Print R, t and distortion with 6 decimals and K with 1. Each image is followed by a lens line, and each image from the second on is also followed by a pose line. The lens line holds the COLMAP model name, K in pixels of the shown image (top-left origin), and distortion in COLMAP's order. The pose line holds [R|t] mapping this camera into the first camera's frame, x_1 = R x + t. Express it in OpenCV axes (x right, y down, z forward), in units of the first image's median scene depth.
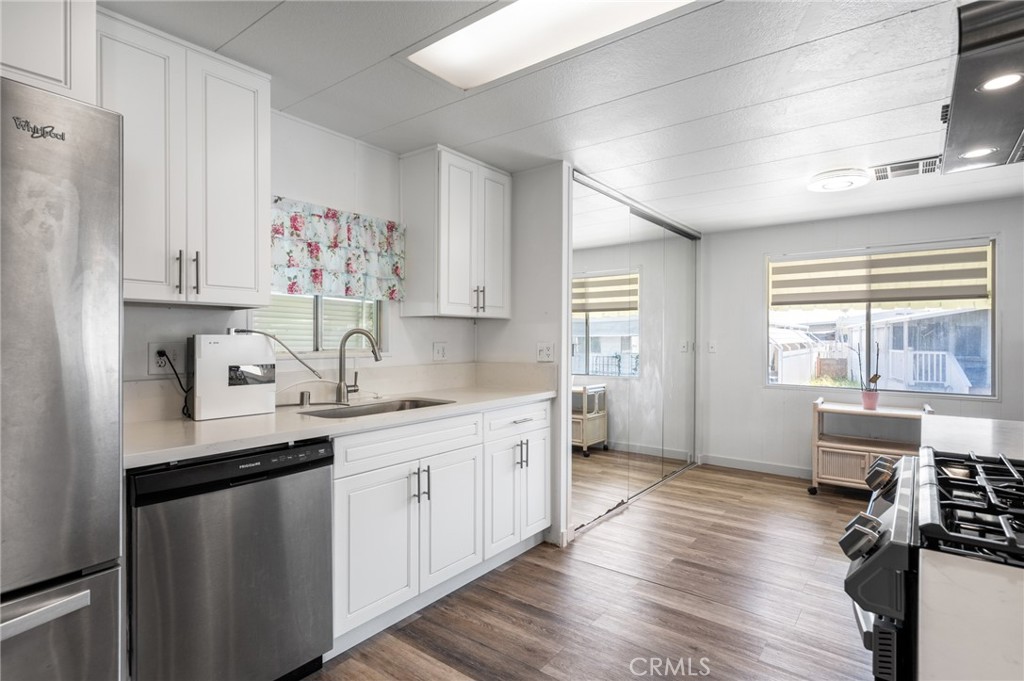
lens RADIAL K [[514.1, 0, 513.7], [0, 514.1, 338.7], [0, 0, 1]] dist [-0.001579, -0.000693]
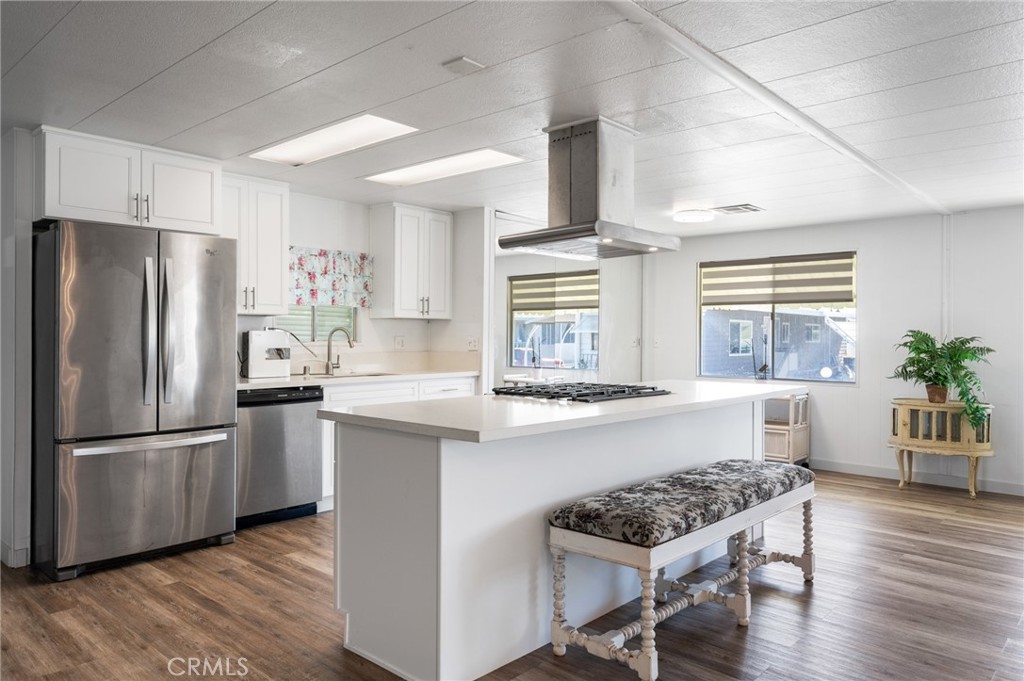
lens RADIAL K [[692.4, 0, 511.1], [0, 692.4, 336.2], [0, 0, 1]] dist [-0.001705, -0.002047]
pose [[0.996783, 0.003741, -0.080057, 0.344303], [-0.003636, 0.999992, 0.001457, 0.003151], [0.080061, -0.001161, 0.996789, -0.941915]]
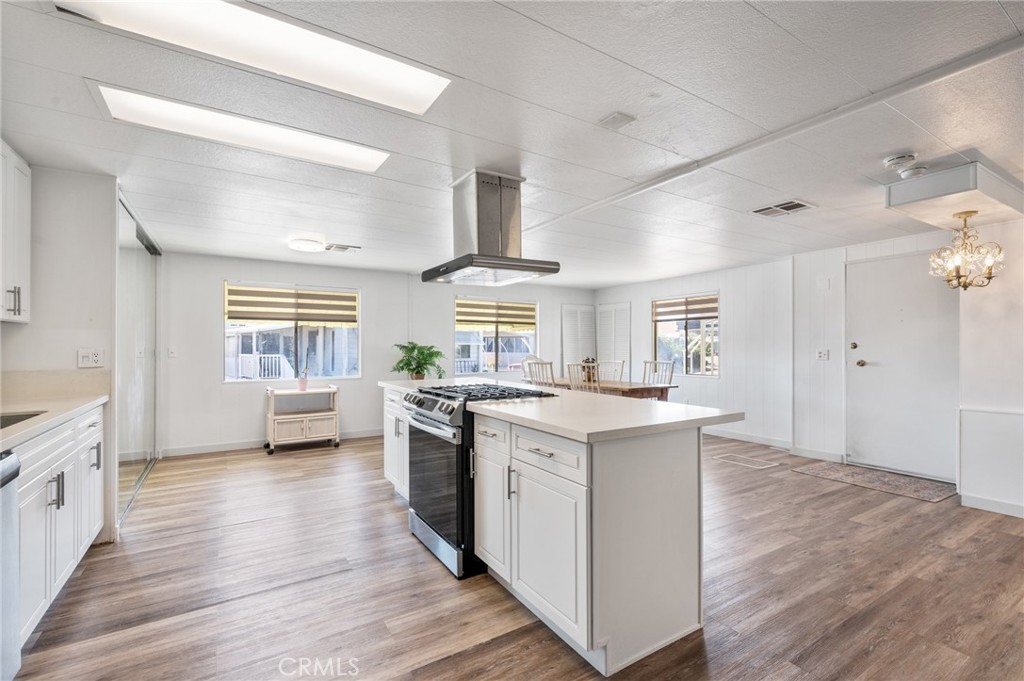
lens RADIAL K [[460.7, 0, 517.2], [0, 460.7, 343.4], [0, 0, 1]] dist [0.002111, 0.000201]
pose [[0.339537, 0.003735, 0.940585, -0.559150], [0.000146, 0.999992, -0.004023, 0.001040], [-0.940593, 0.001503, 0.339534, -0.109333]]
